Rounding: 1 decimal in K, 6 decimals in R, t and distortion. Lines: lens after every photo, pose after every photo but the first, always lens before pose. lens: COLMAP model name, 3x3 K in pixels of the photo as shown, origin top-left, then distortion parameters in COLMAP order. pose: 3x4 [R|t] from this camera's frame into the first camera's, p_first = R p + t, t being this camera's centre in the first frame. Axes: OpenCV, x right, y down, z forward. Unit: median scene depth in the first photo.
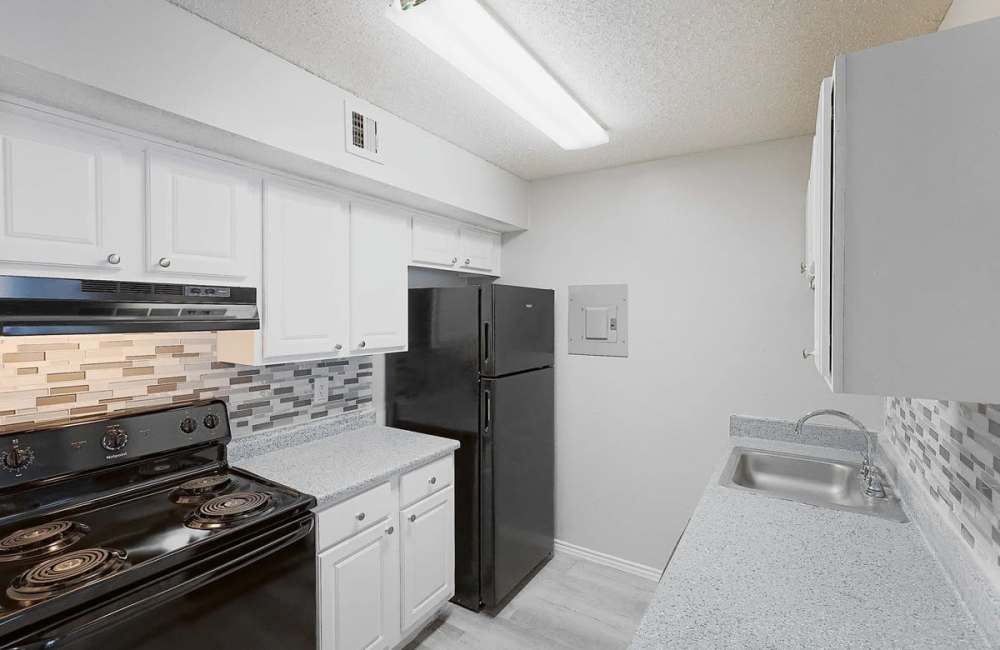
lens RADIAL K [[456.8, 0, 495.9], [0, 456.8, 319.2], [0, 0, 1]] dist [0.001194, 0.000024]
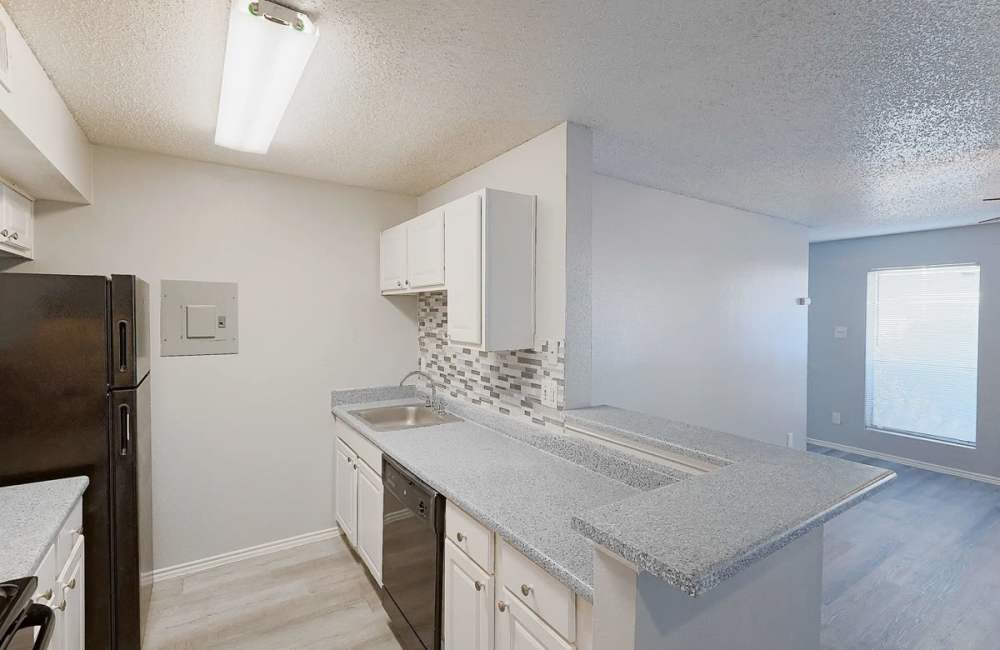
lens RADIAL K [[456.8, 0, 495.9], [0, 456.8, 319.2], [0, 0, 1]] dist [0.001194, 0.000024]
pose [[0.404539, -0.009432, 0.914472, -0.428796], [0.005315, 0.999954, 0.007962, -0.000006], [-0.914505, 0.001640, 0.404571, 0.049118]]
